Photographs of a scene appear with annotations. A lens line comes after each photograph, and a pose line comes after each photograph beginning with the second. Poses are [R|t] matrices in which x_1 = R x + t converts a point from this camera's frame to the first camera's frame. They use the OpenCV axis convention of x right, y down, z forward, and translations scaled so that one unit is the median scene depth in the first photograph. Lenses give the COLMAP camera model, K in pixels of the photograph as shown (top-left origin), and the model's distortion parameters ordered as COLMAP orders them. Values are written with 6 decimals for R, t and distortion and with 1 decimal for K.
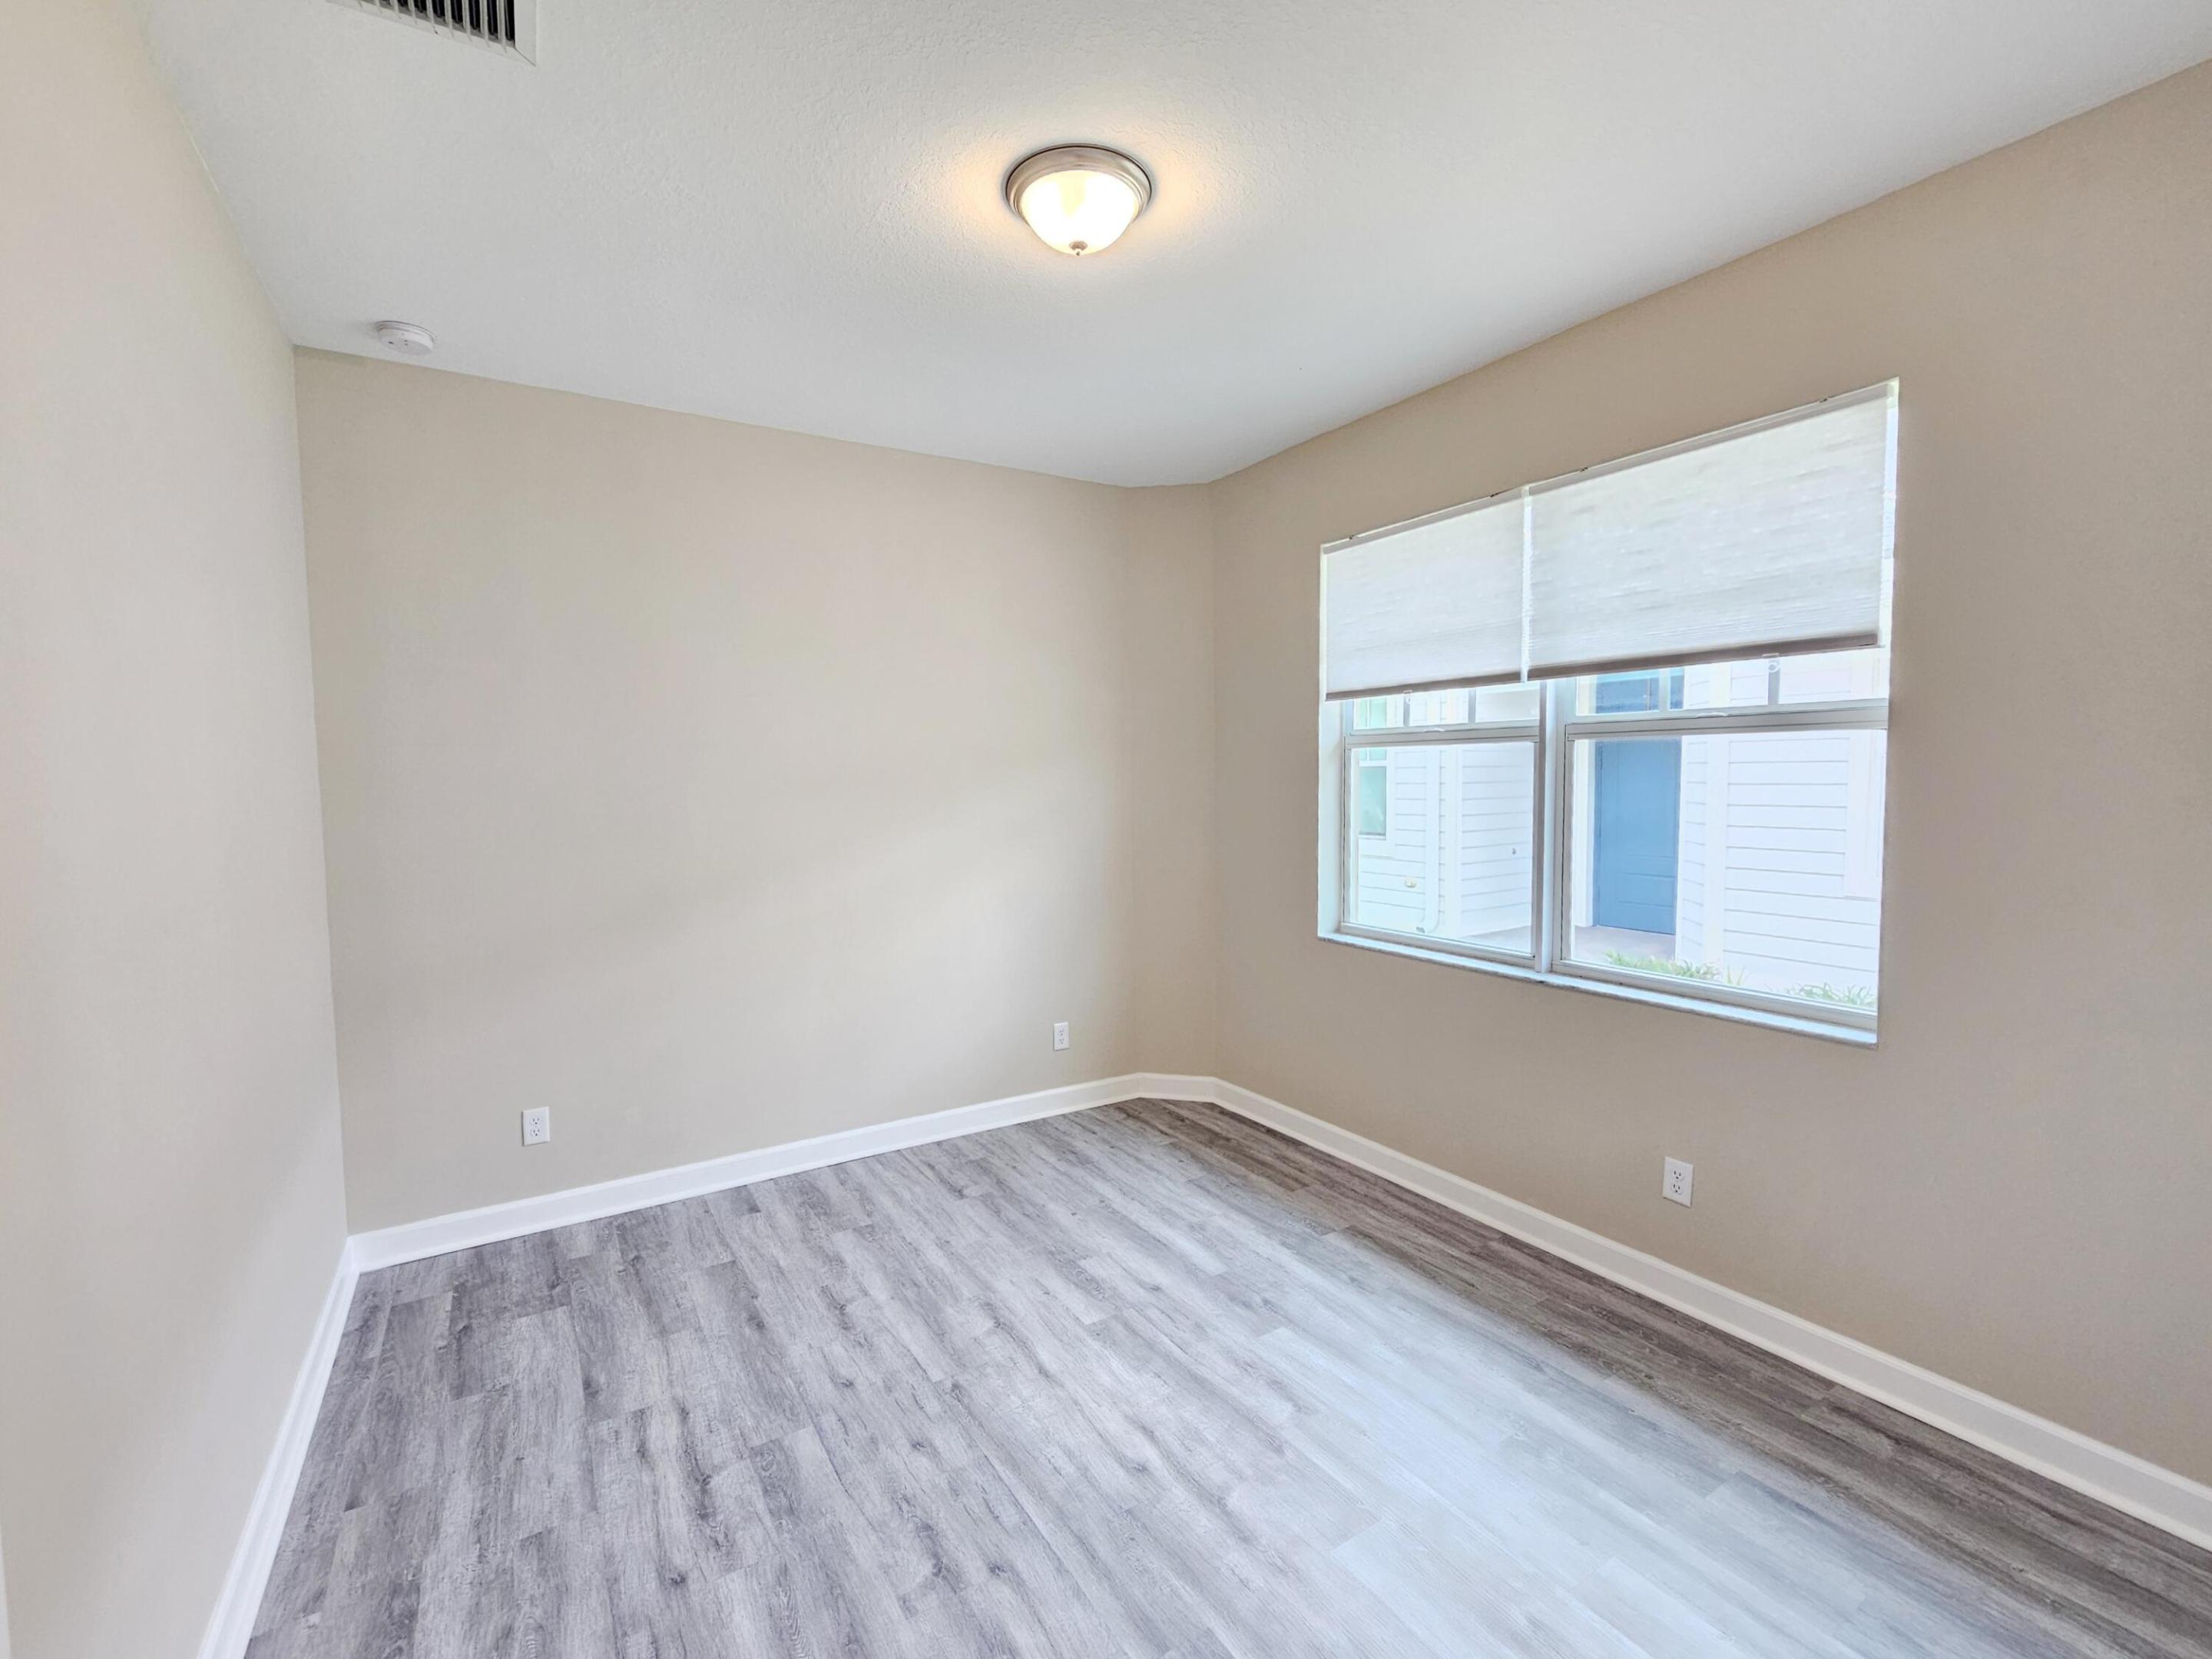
lens RADIAL K [[955.7, 0, 1123.2], [0, 955.7, 827.6], [0, 0, 1]] dist [-0.007175, 0.002515]
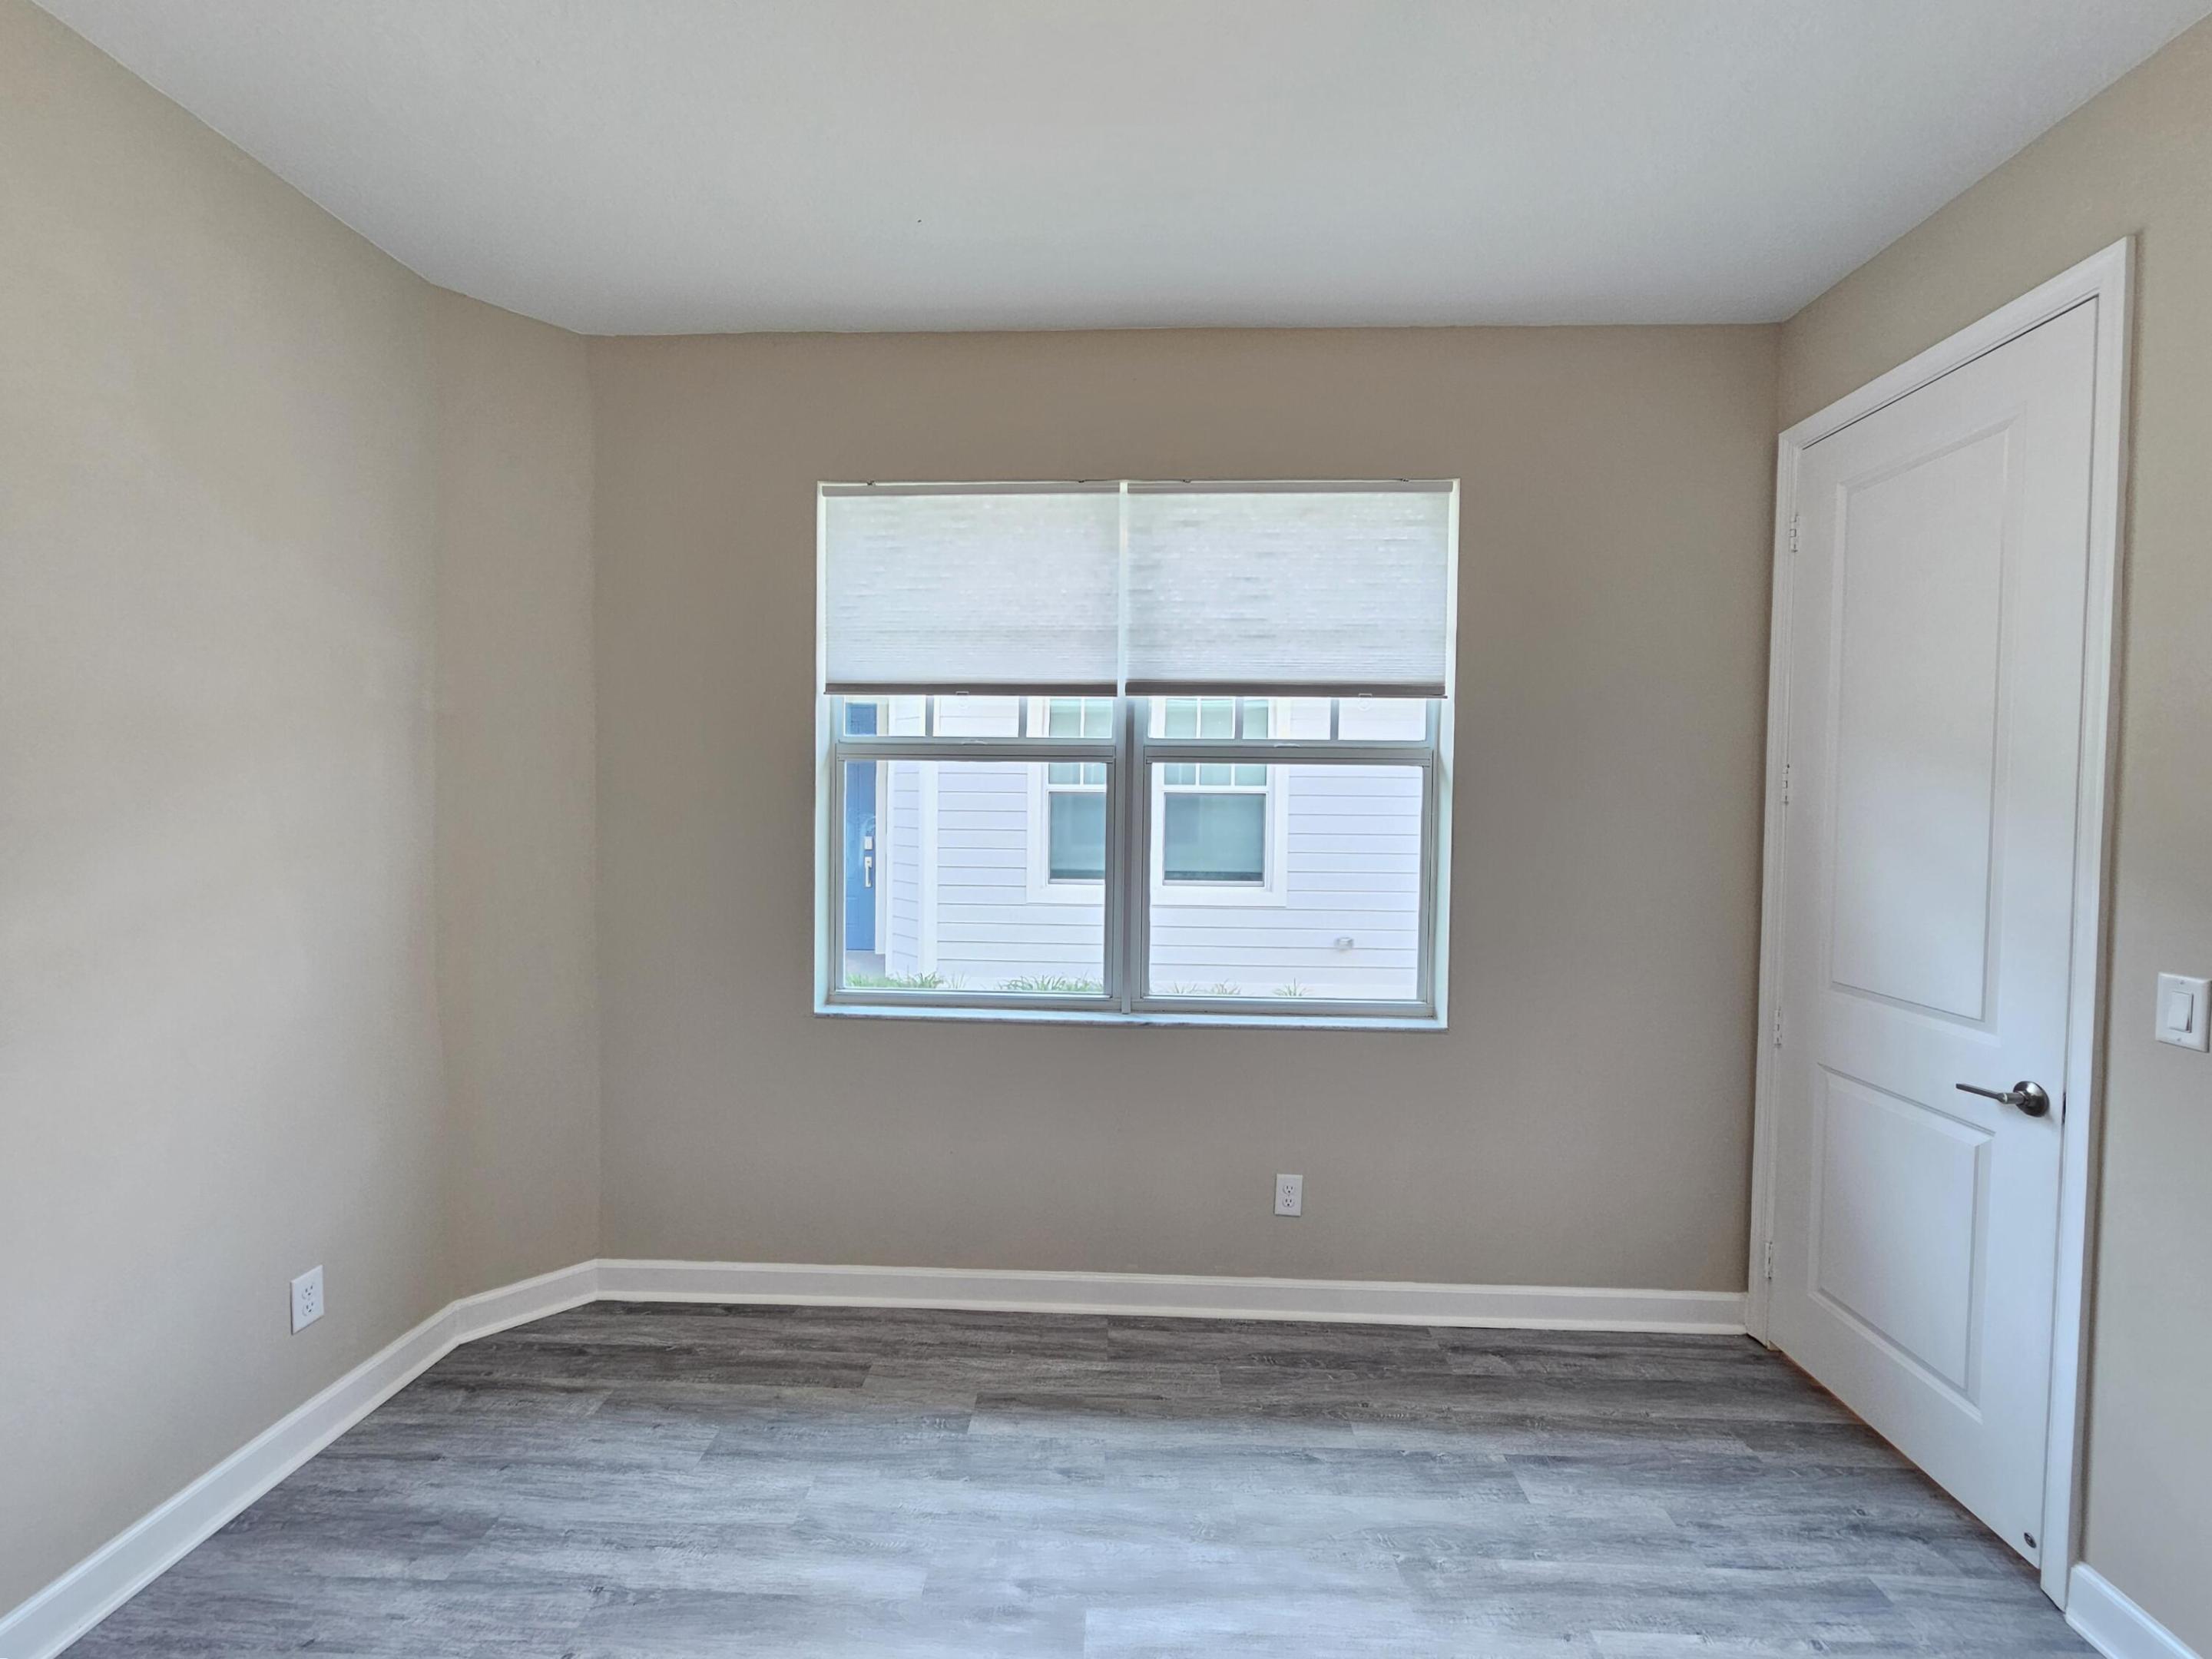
lens RADIAL K [[912.1, 0, 1111.7], [0, 912.1, 827.8], [0, 0, 1]] dist [-0.005975, 0.003135]
pose [[0.575056, -0.009150, 0.818063, -0.331481], [0.028067, 0.999569, -0.008549, -0.023131], [-0.817632, 0.027877, 0.575066, 0.578337]]
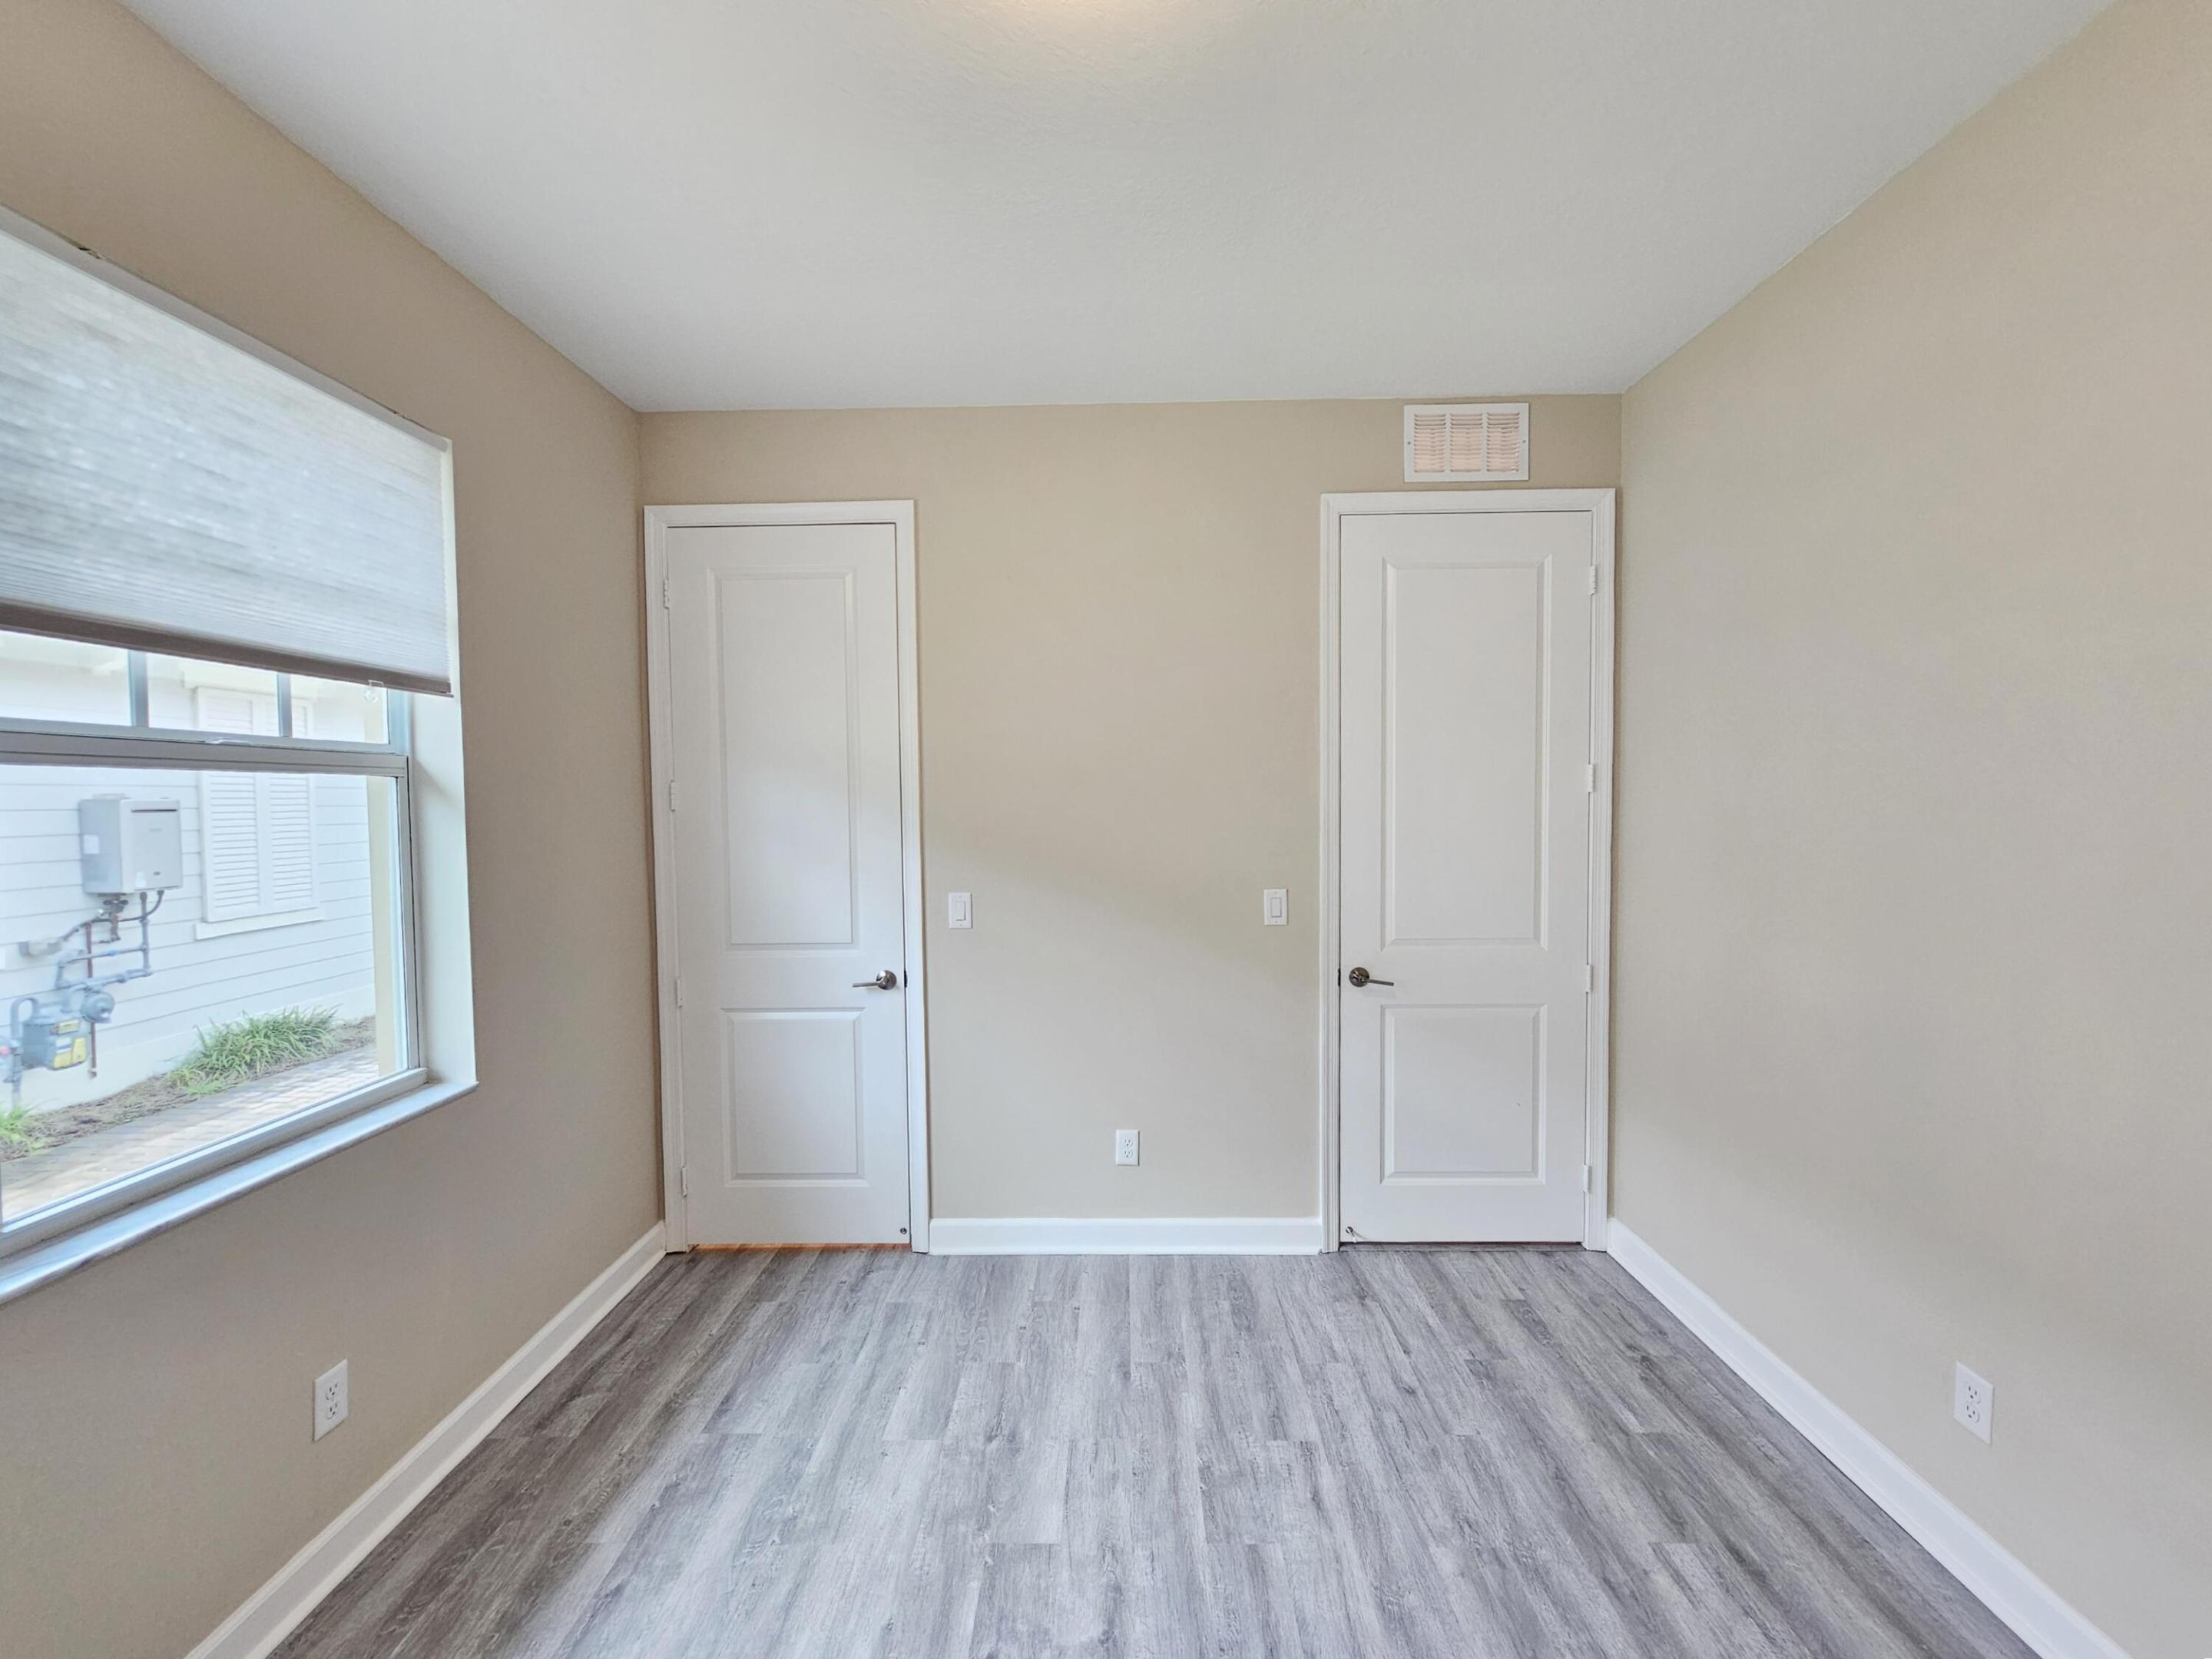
lens RADIAL K [[912.1, 0, 1094.0], [0, 912.1, 828.4], [0, 0, 1]] dist [-0.005975, 0.003135]
pose [[-0.815783, 0.001847, 0.578355, -0.273998], [0.054243, 0.995831, 0.073331, -0.070852], [-0.575809, 0.091194, -0.812483, 1.183912]]
